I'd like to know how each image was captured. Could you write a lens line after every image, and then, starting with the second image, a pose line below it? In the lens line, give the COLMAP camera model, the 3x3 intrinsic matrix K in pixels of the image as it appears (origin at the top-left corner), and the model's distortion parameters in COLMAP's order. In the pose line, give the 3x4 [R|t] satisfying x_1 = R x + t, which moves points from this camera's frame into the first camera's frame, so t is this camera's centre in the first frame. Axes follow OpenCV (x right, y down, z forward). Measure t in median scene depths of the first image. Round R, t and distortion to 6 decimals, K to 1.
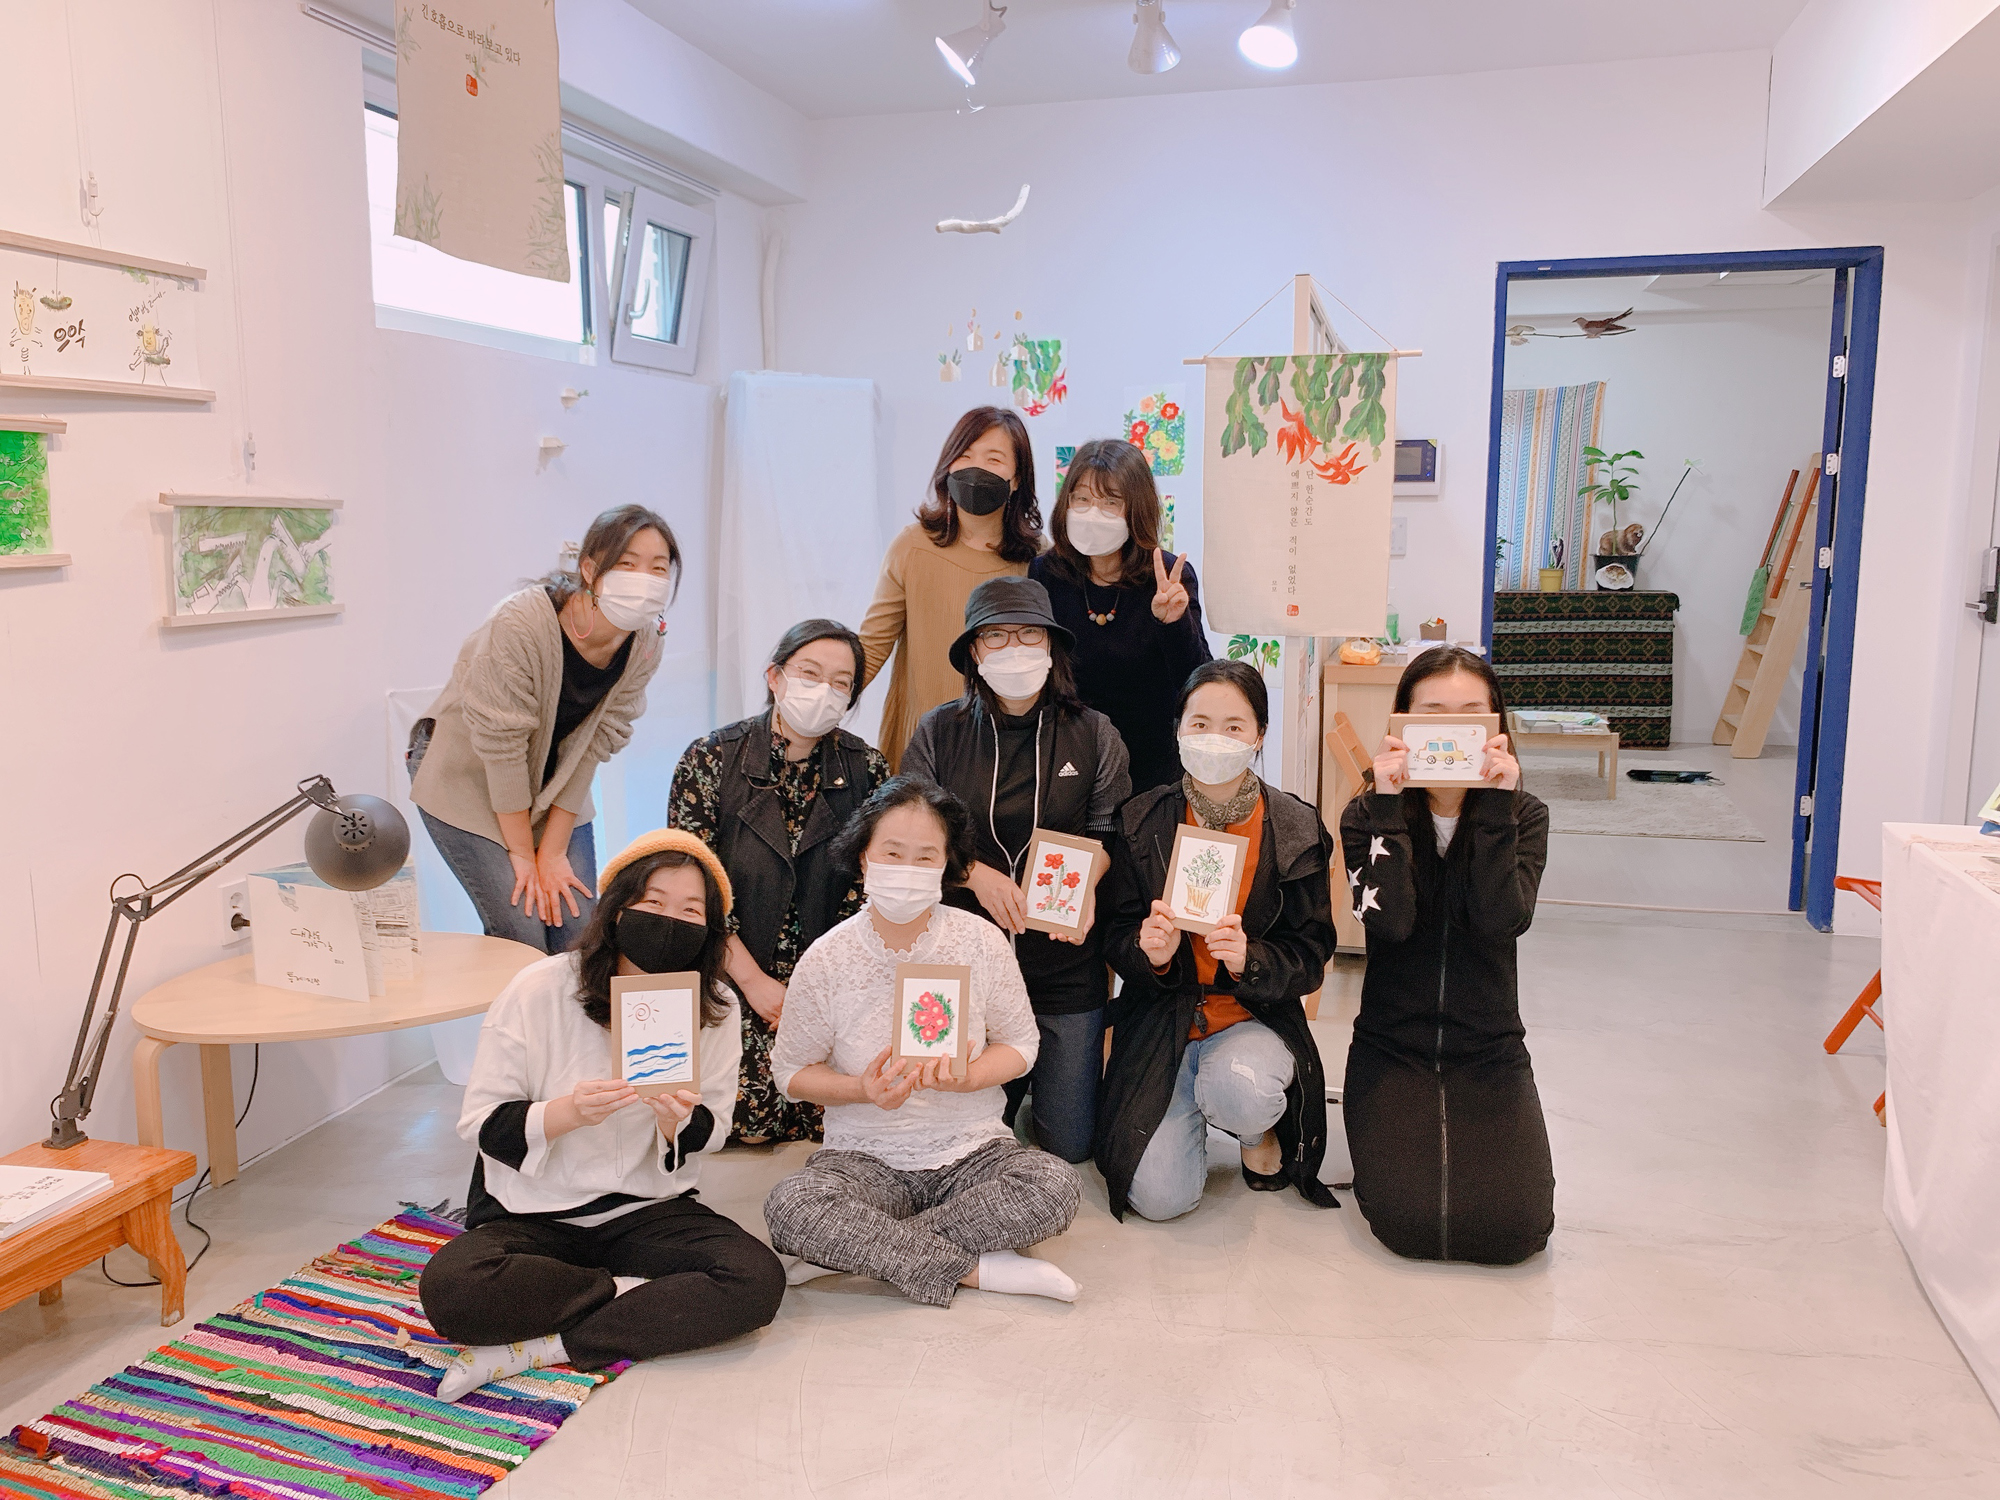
lens RADIAL K [[1549.1, 0, 998.7], [0, 1549.1, 725.7], [0, 0, 1]] dist [0.087846, -0.103510]
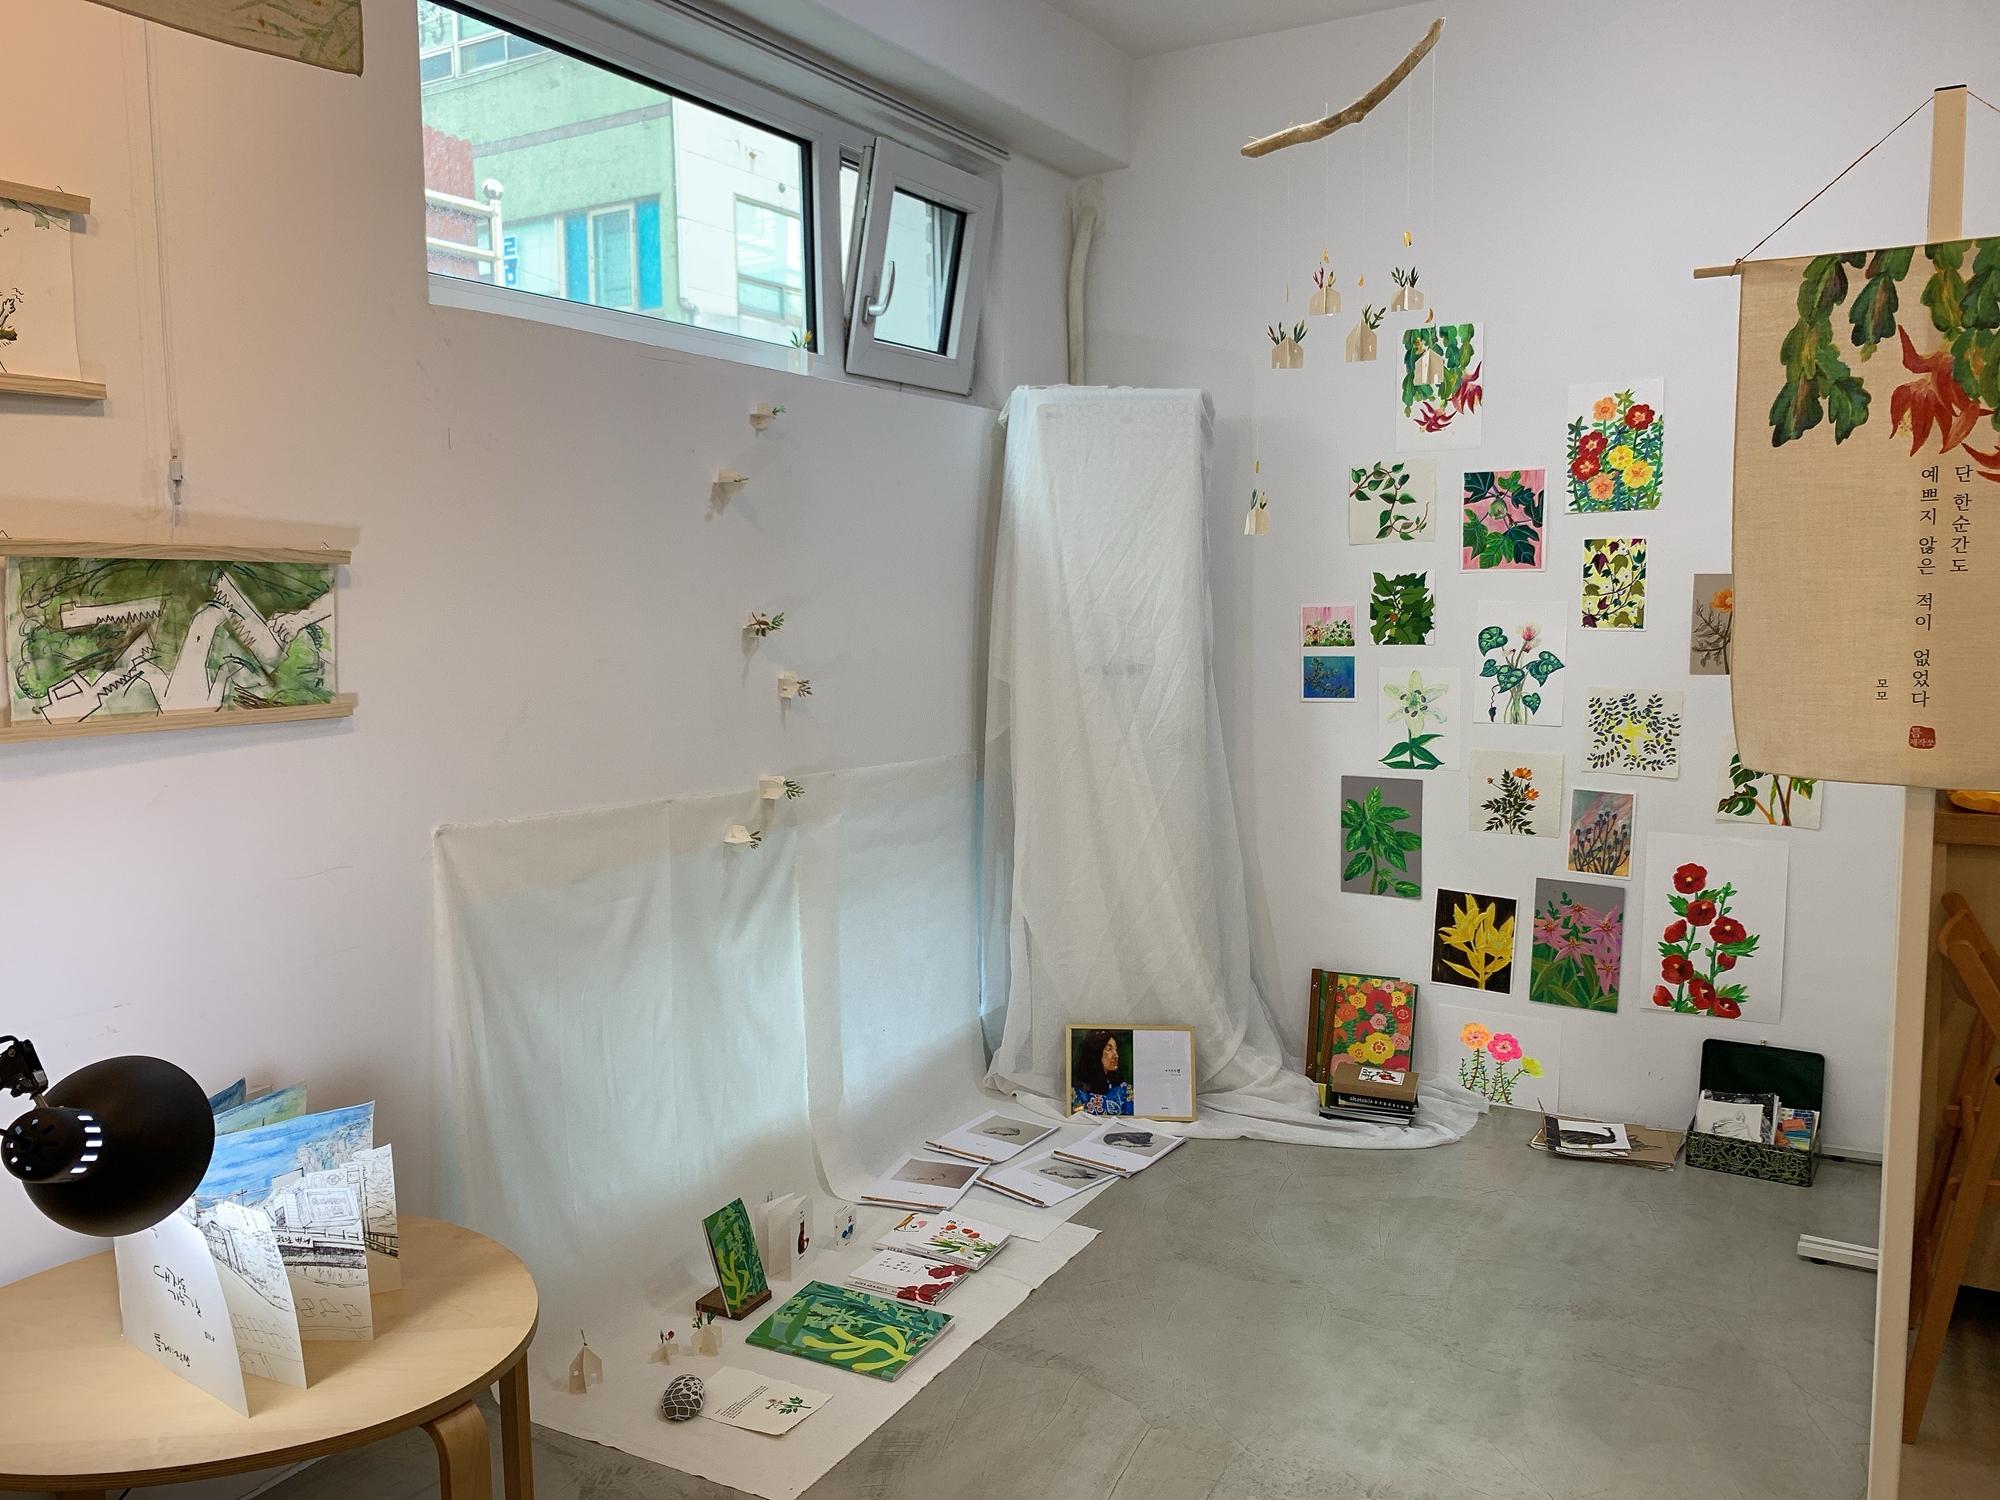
lens RADIAL K [[1549.1, 0, 998.7], [0, 1549.1, 725.7], [0, 0, 1]] dist [0.087846, -0.103510]
pose [[0.965674, 0.016694, -0.259220, 0.030215], [-0.028214, 0.998770, -0.040784, -0.048720], [0.258220, 0.046697, 0.964957, 0.422778]]
